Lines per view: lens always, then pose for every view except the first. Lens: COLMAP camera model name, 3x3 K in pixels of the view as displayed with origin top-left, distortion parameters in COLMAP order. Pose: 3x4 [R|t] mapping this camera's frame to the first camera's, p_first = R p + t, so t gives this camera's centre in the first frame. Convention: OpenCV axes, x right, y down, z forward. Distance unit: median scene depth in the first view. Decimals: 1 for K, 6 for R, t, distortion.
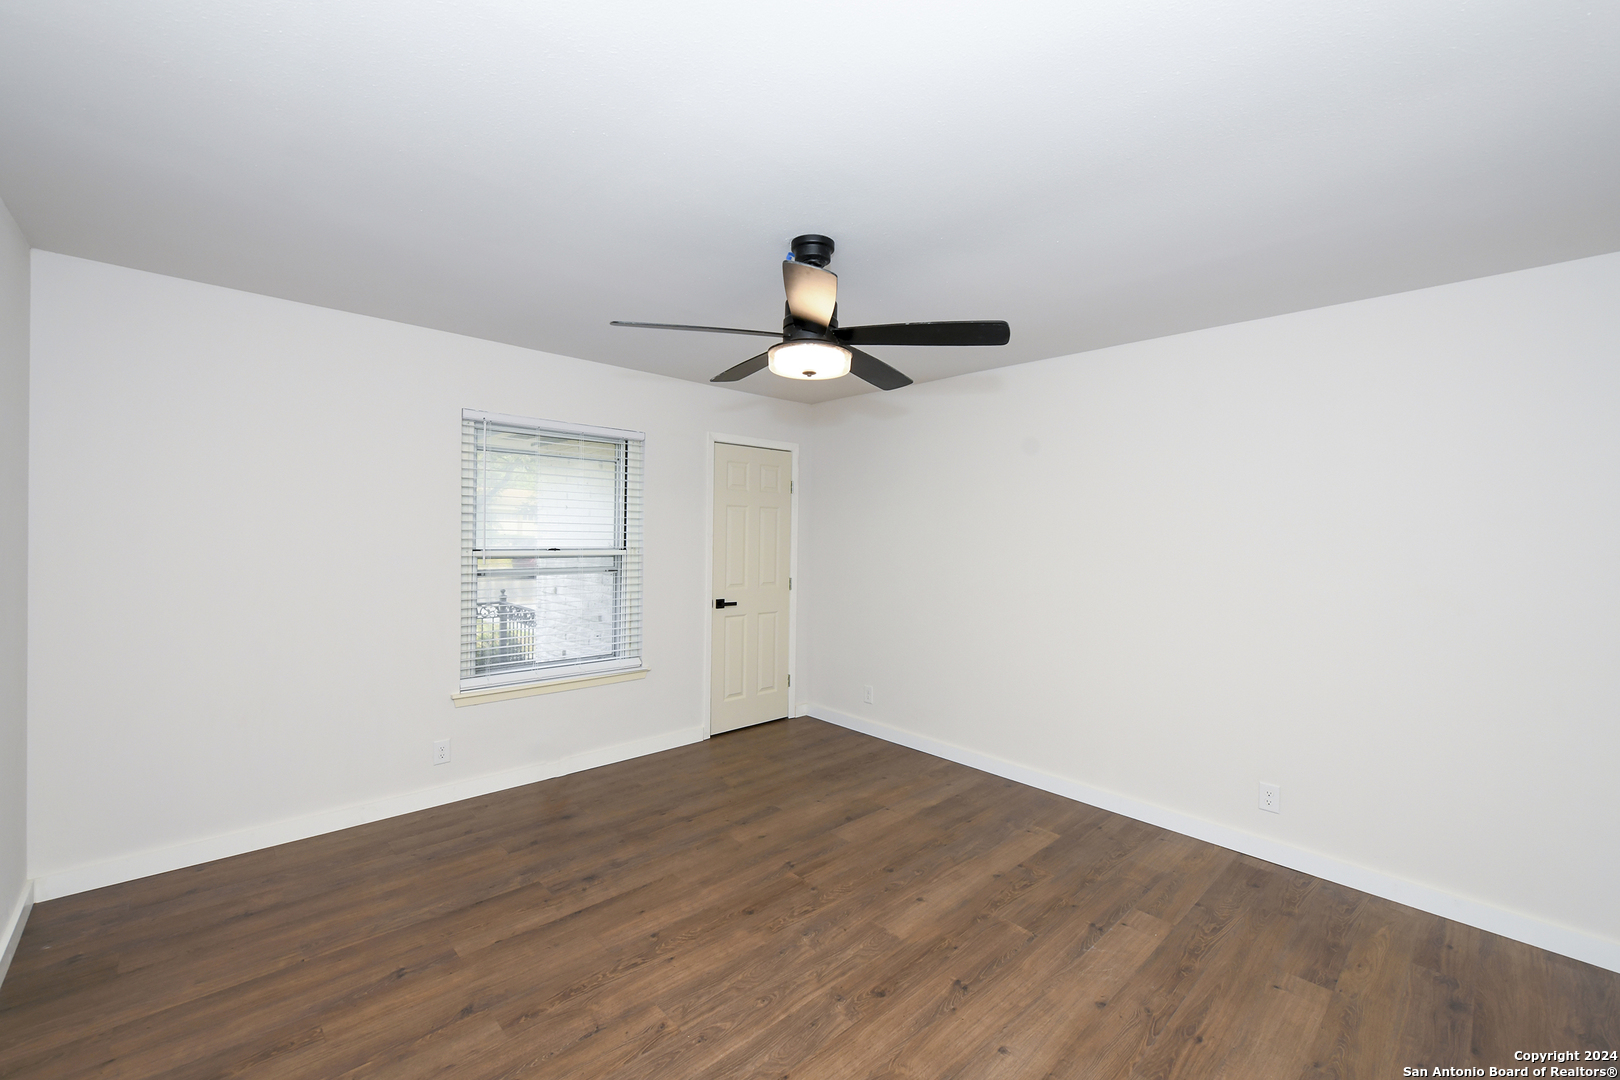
lens RADIAL K [[653.2, 0, 813.8], [0, 653.2, 536.2], [0, 0, 1]] dist [0.001853, -0.000113]
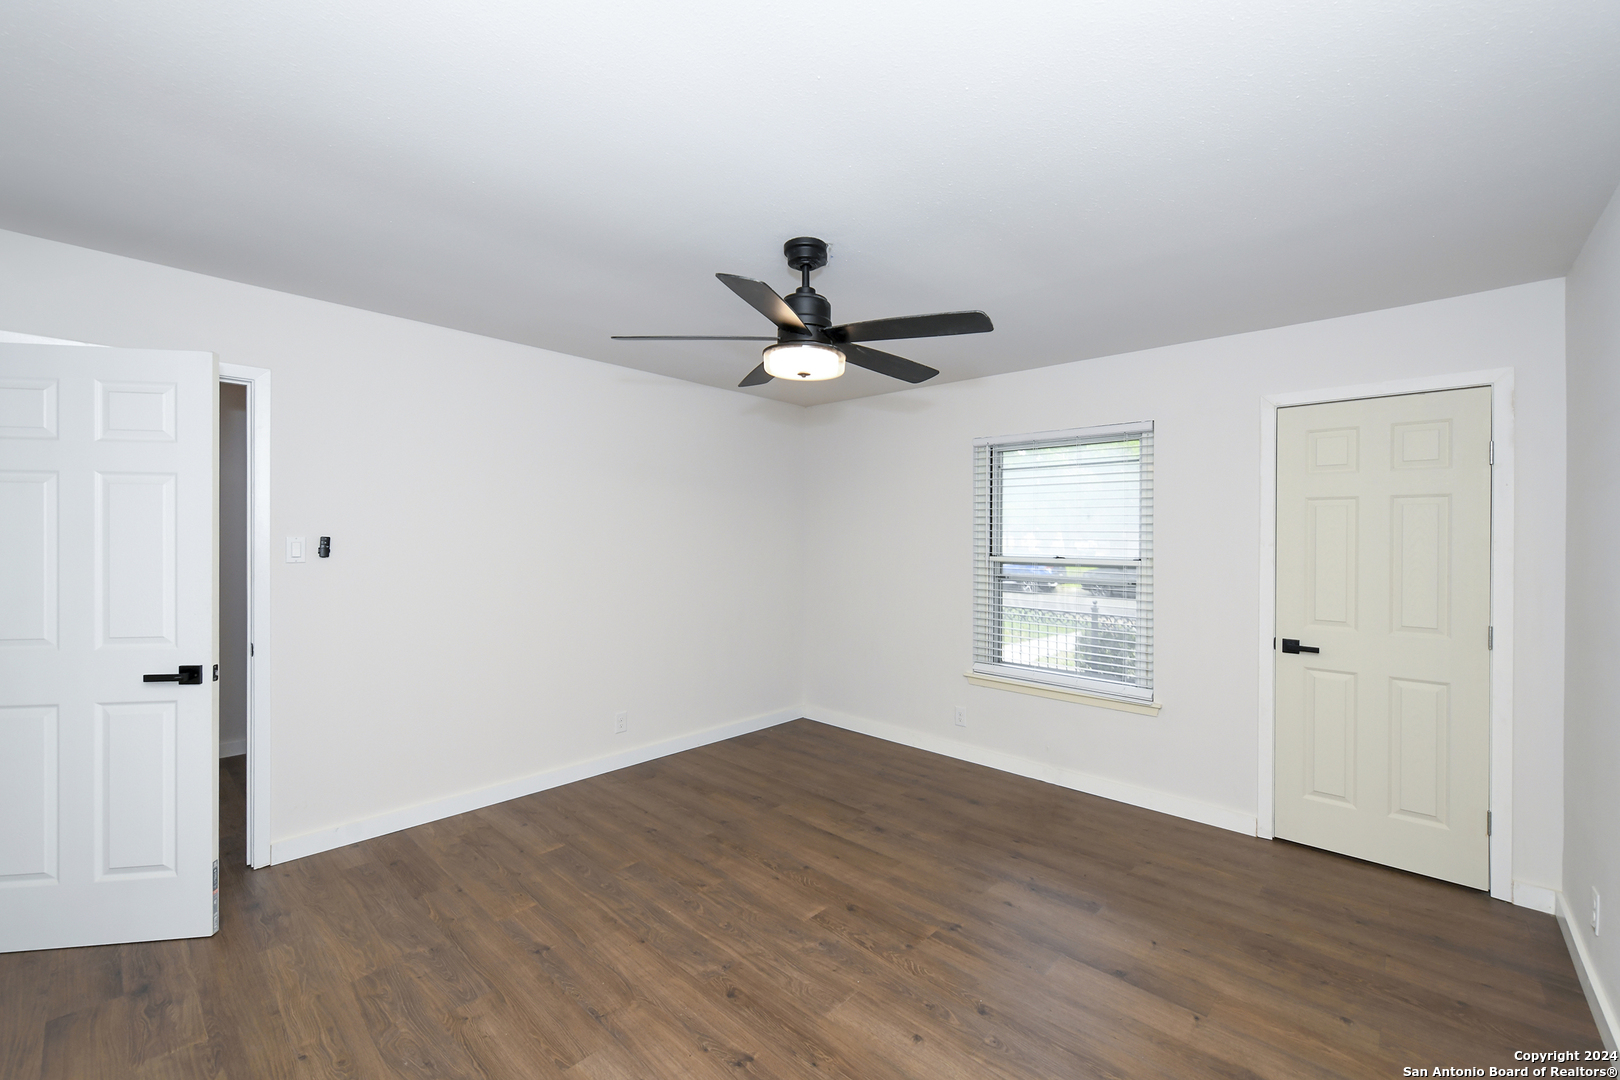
lens RADIAL K [[653.2, 0, 813.8], [0, 653.2, 536.2], [0, 0, 1]] dist [0.001853, -0.000113]
pose [[0.081861, -0.020262, -0.996438, 0.877922], [-0.016813, 0.999623, -0.021708, 0.022925], [0.996502, 0.018530, 0.081490, 0.816436]]
